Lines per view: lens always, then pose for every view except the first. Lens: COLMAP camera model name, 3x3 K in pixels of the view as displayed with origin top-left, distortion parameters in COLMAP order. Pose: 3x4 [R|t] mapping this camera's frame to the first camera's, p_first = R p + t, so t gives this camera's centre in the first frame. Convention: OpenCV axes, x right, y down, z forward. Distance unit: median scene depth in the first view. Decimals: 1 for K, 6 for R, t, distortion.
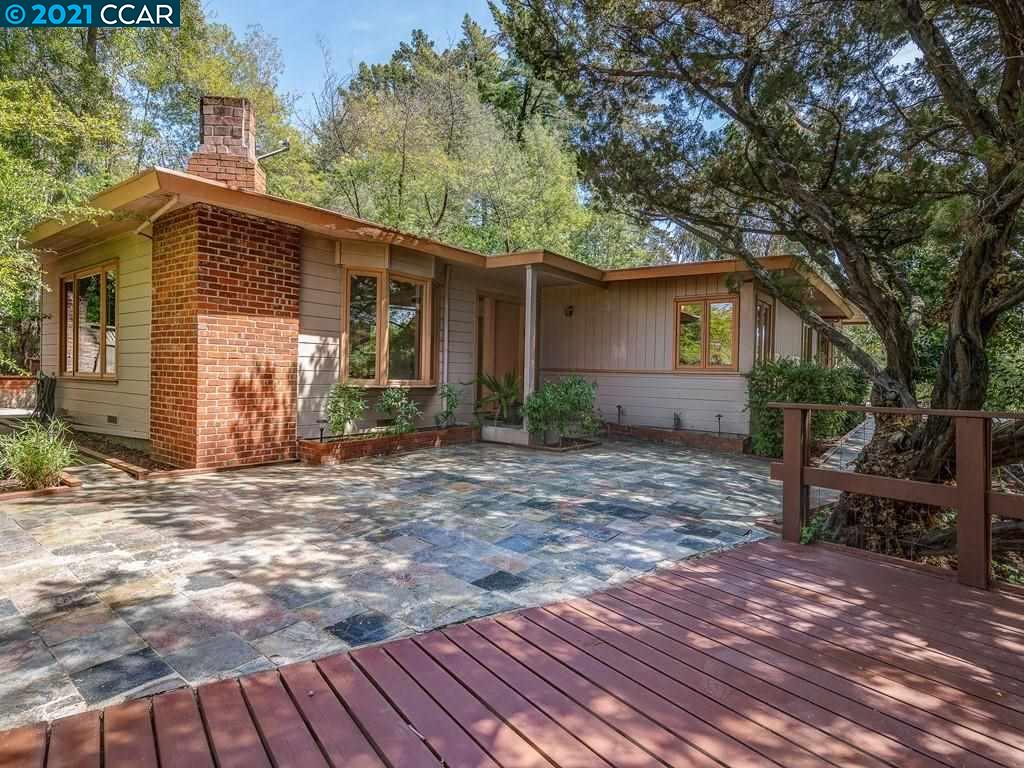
lens RADIAL K [[560.8, 0, 505.8], [0, 560.8, 385.4], [0, 0, 1]] dist [0.000789, 0.000856]
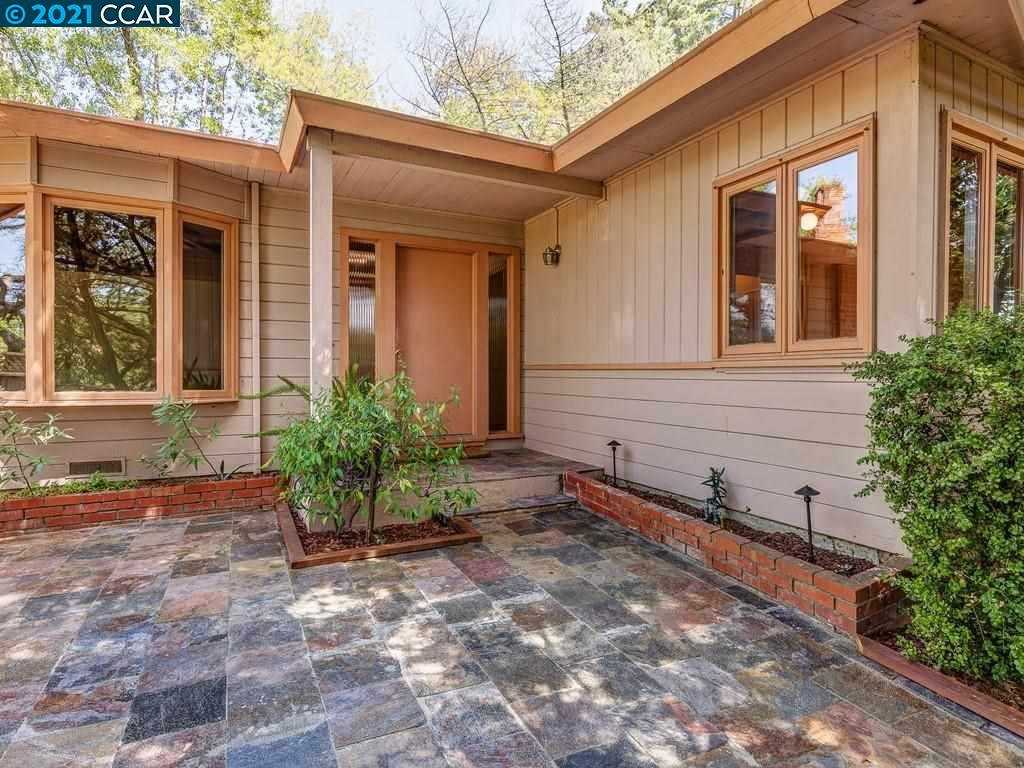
lens RADIAL K [[560.8, 0, 505.8], [0, 560.8, 385.4], [0, 0, 1]] dist [0.000789, 0.000856]
pose [[0.901369, -0.008129, -0.432976, 0.342711], [0.005541, 0.999958, -0.007238, -0.007425], [0.433017, 0.004125, 0.901376, 0.580068]]
